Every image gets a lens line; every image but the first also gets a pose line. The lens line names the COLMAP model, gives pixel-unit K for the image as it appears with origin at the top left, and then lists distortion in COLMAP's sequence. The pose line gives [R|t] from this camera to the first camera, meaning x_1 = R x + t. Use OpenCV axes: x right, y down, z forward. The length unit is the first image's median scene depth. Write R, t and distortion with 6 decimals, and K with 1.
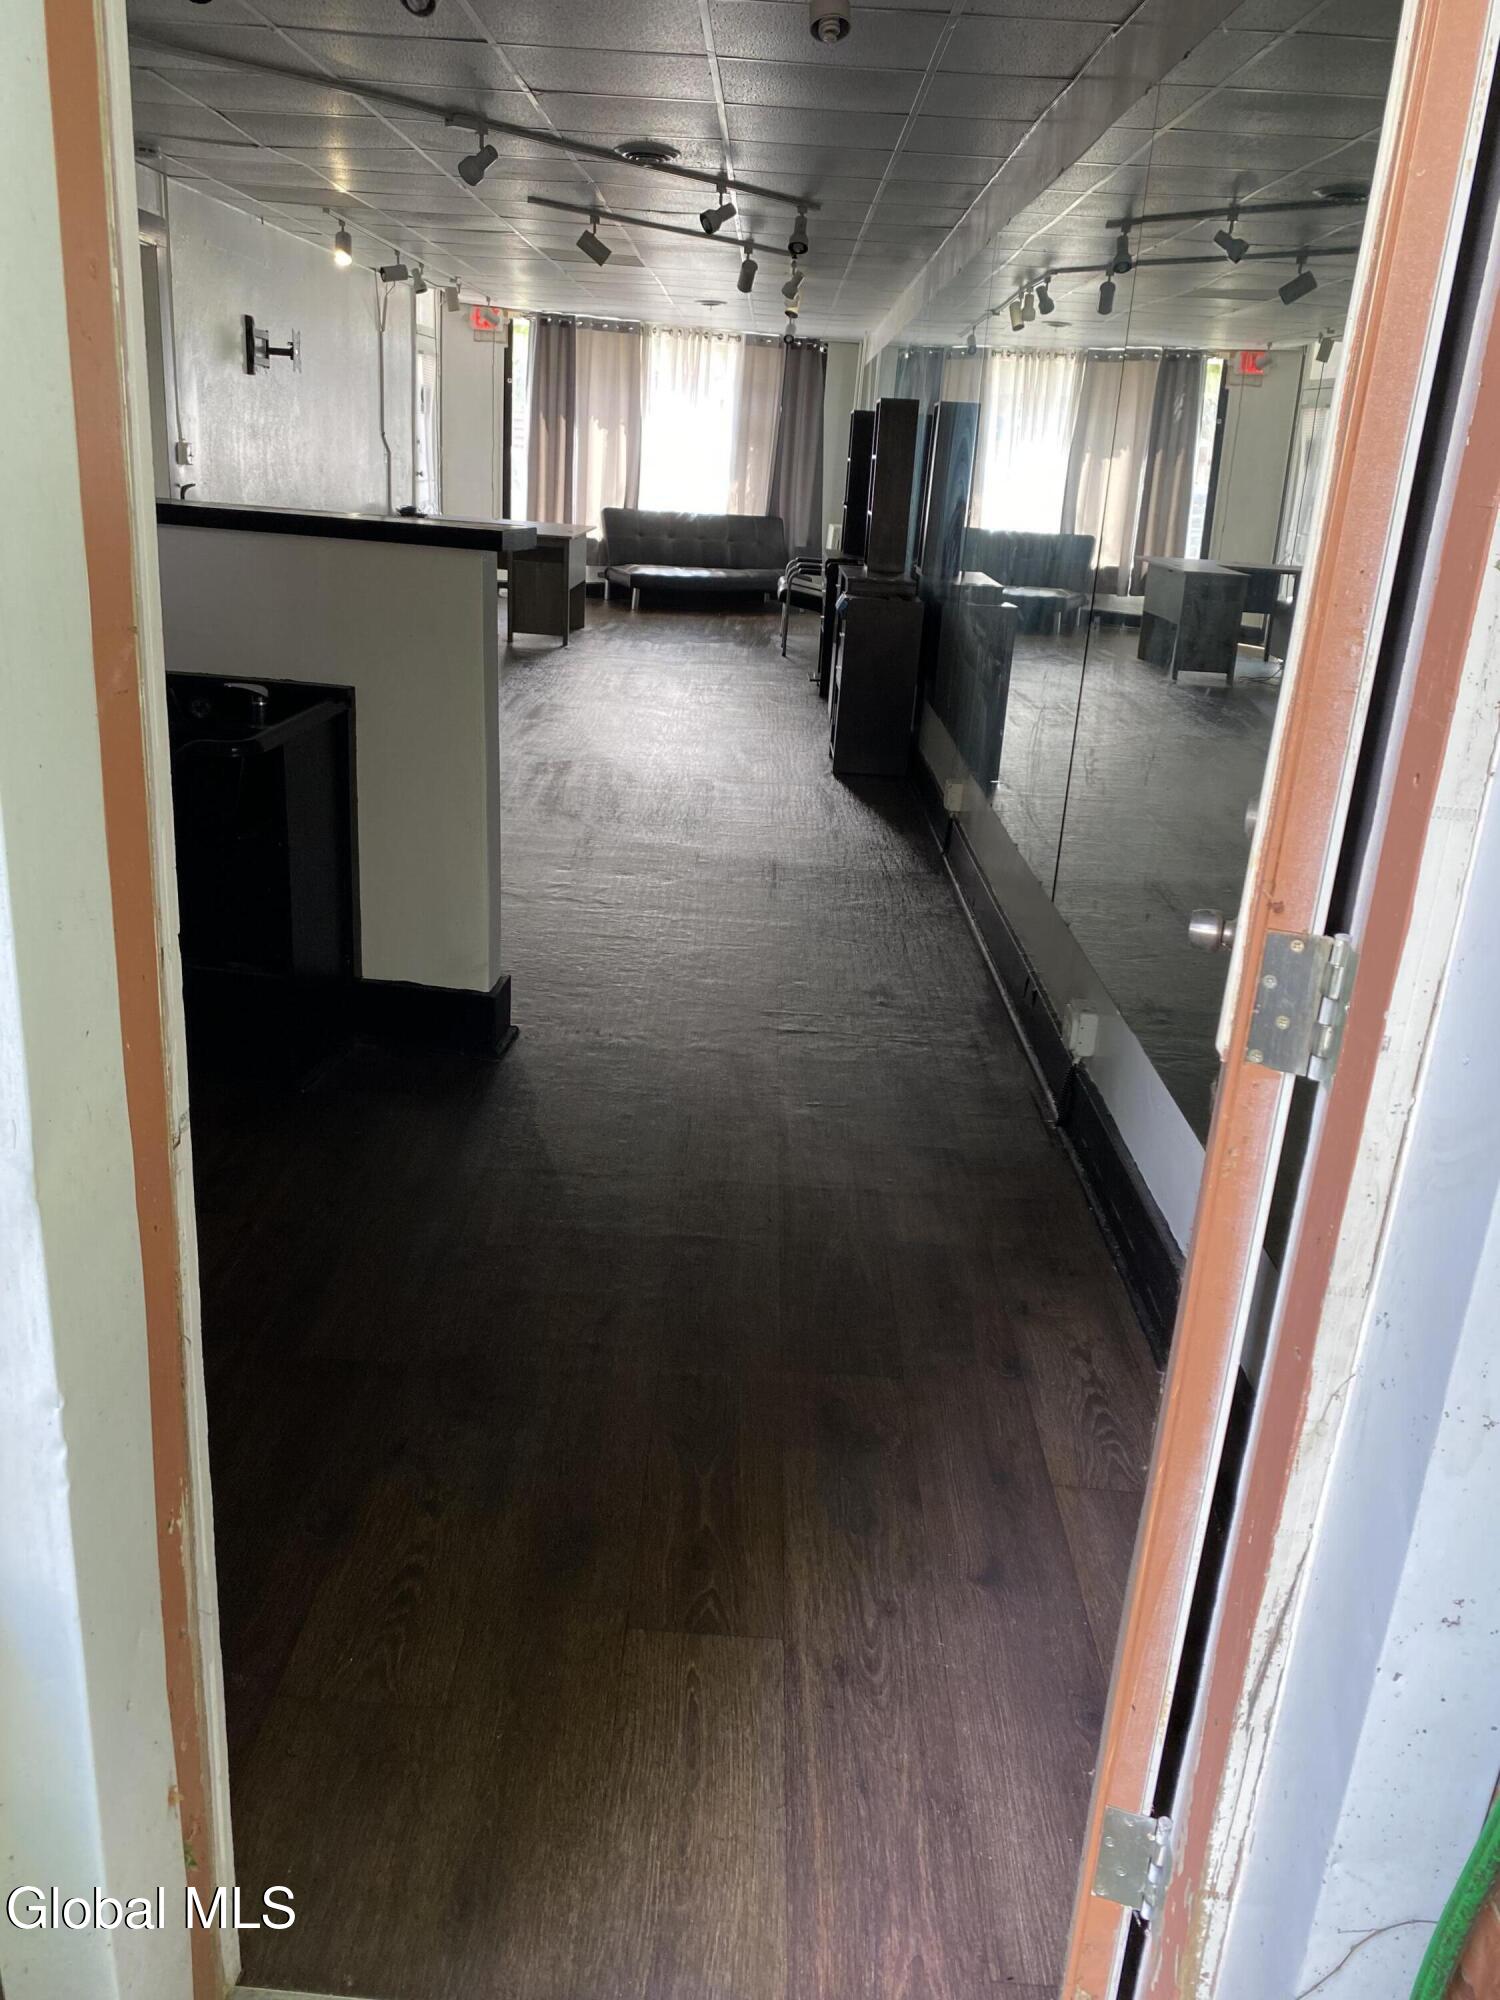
lens RADIAL K [[1560.5, 0, 751.6], [0, 1560.5, 1056.4], [0, 0, 1]] dist [0.048636, -0.058053]
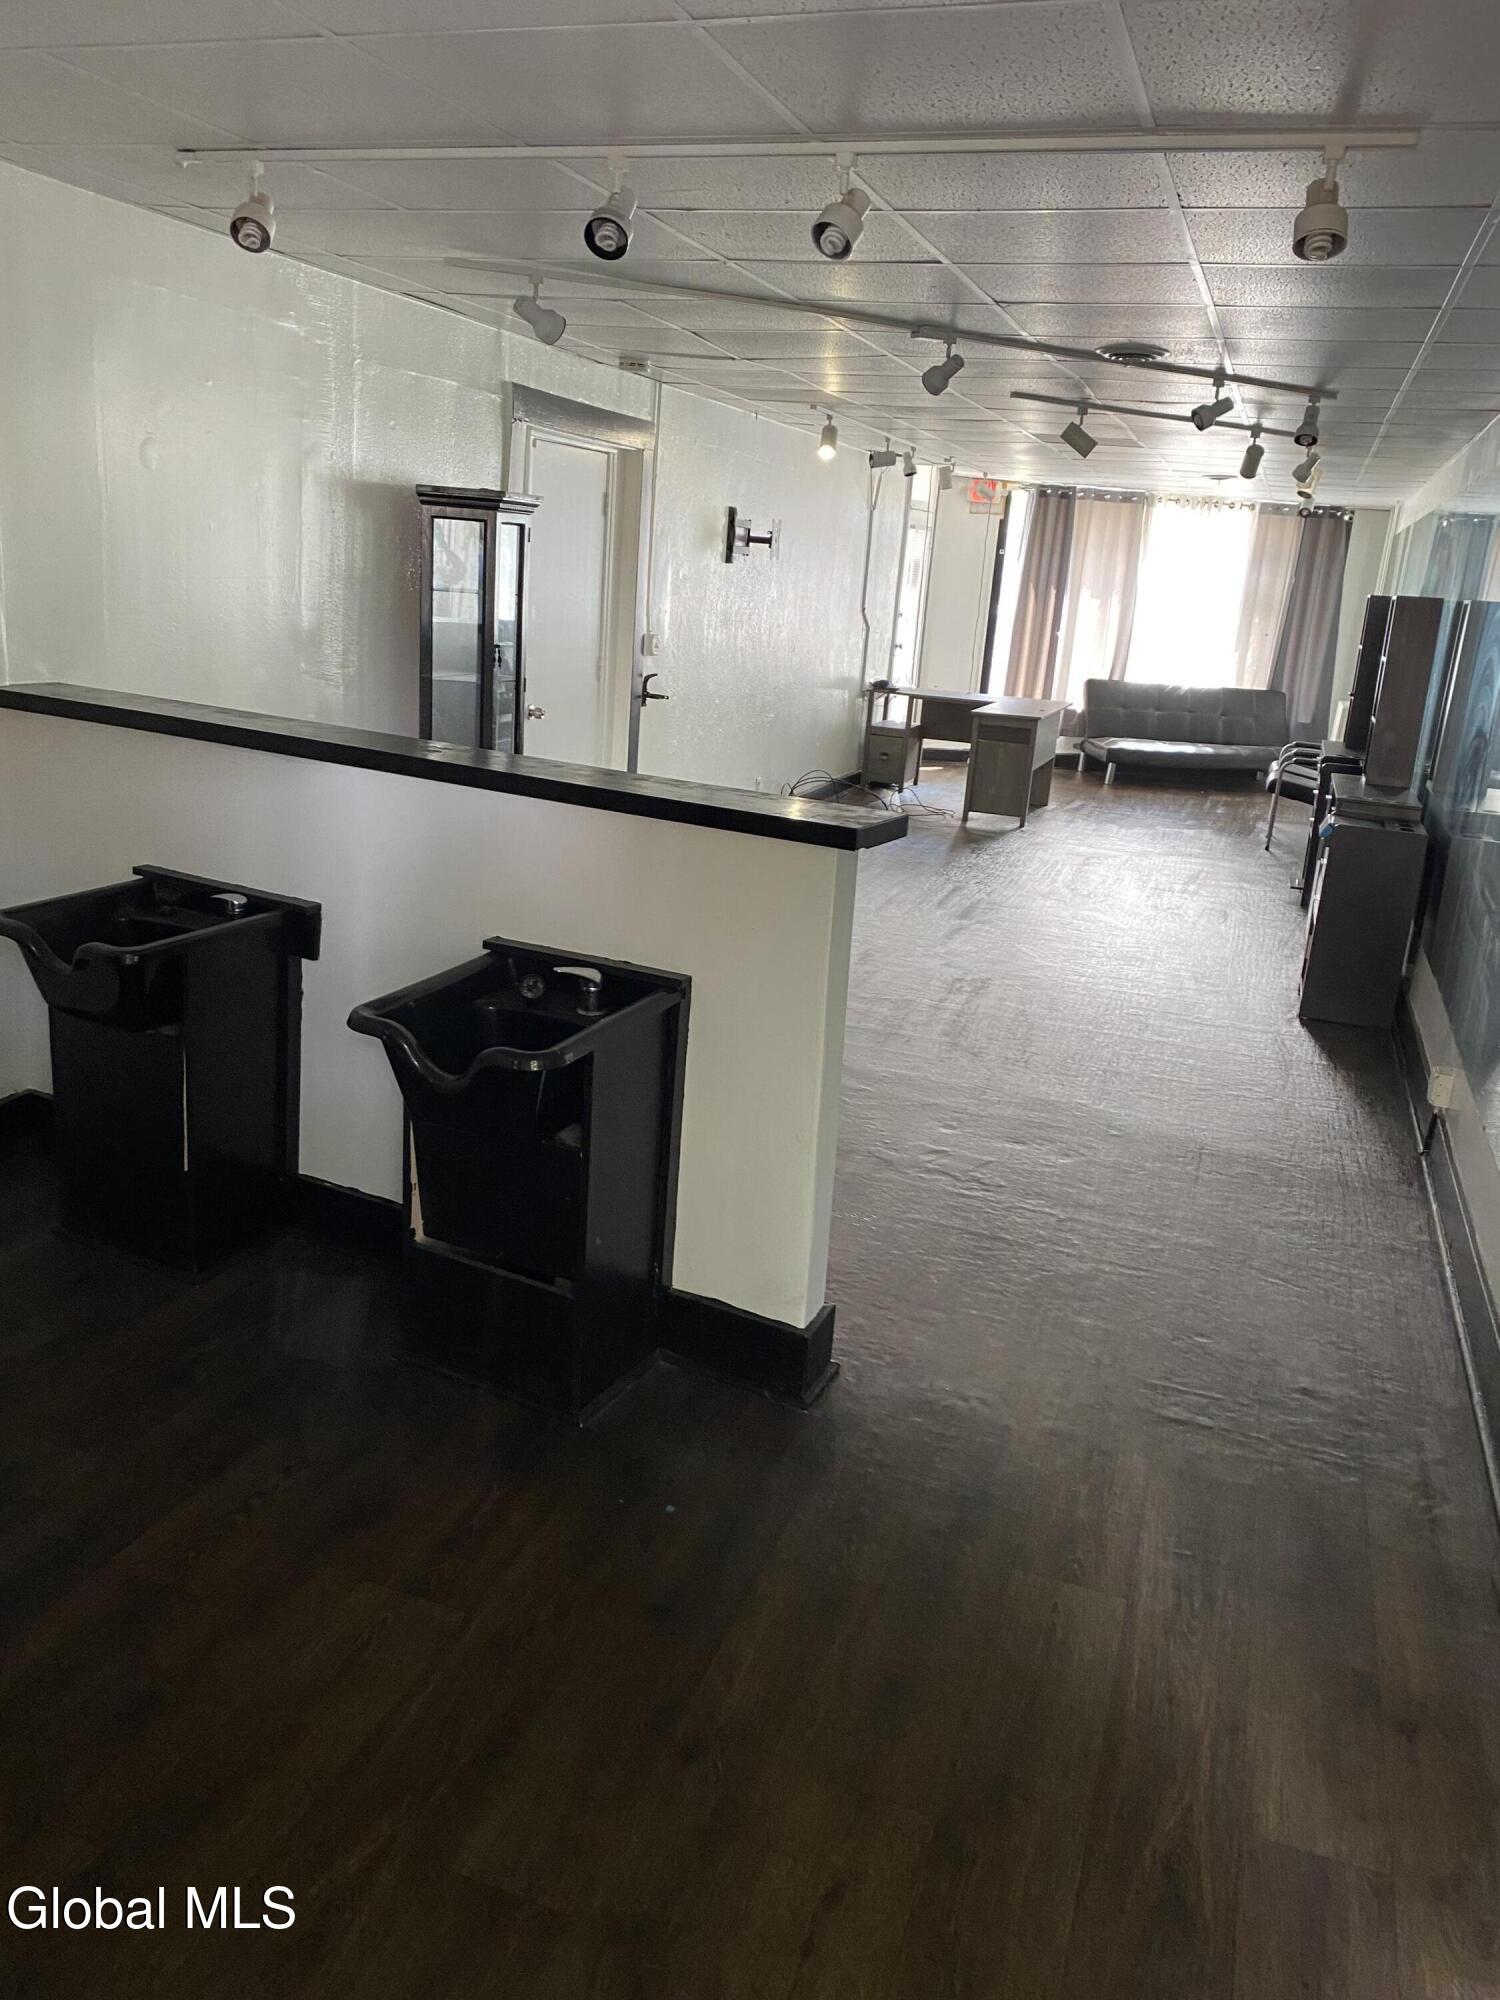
lens RADIAL K [[1560.5, 0, 742.1], [0, 1560.5, 998.9], [0, 0, 1]] dist [0.048636, -0.058053]
pose [[0.947788, 0.088511, -0.306372, 0.023896], [-0.119825, 0.989156, -0.084921, -0.075791], [0.295533, 0.117198, 0.948116, 0.087452]]
